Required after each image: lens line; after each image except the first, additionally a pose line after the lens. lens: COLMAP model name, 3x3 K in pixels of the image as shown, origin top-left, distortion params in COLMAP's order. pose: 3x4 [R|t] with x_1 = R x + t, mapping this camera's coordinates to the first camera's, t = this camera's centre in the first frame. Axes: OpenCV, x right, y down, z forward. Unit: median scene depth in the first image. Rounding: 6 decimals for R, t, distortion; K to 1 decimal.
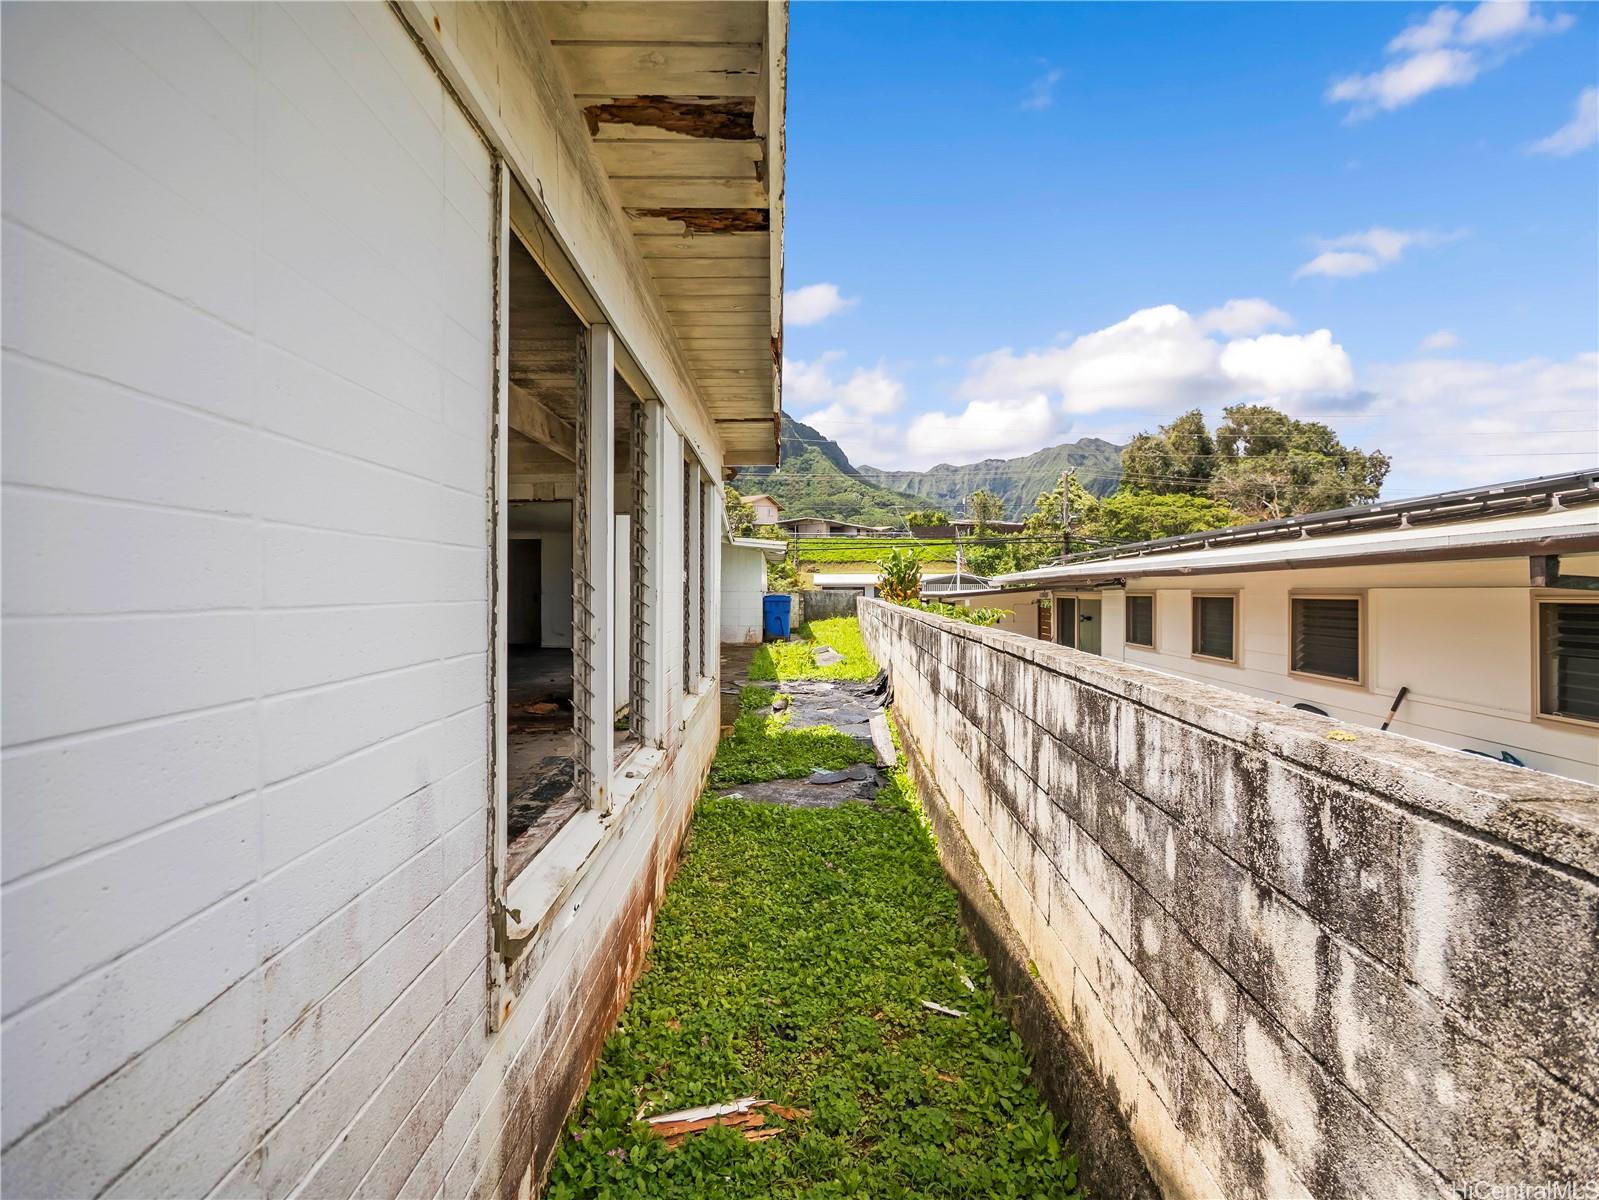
lens RADIAL K [[670.2, 0, 793.1], [0, 670.2, 588.9], [0, 0, 1]] dist [-0.000526, -0.000835]
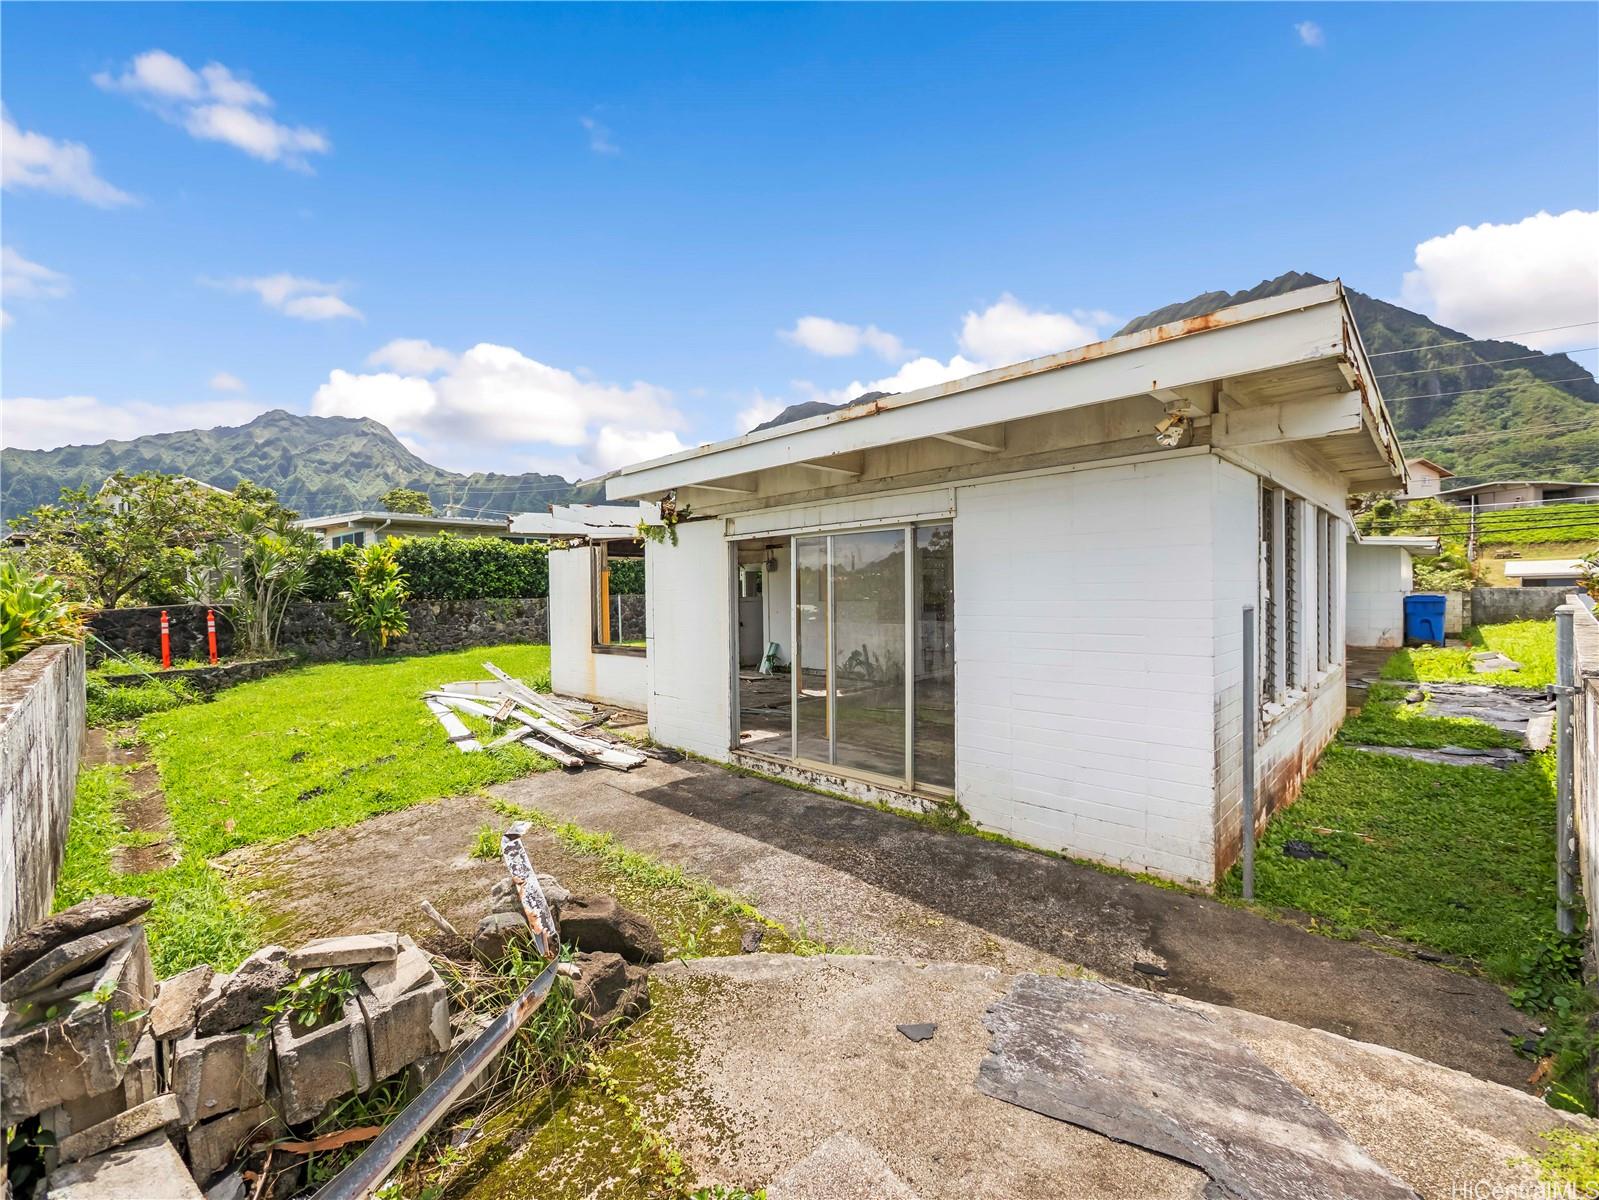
lens RADIAL K [[680.5, 0, 799.5], [0, 680.5, 600.0], [0, 0, 1]] dist [0.000686, -0.000033]
pose [[0.709857, -0.004891, -0.704329, 0.025148], [0.018078, 0.999773, 0.011277, -0.010021], [0.704114, -0.020738, 0.709784, -0.246794]]
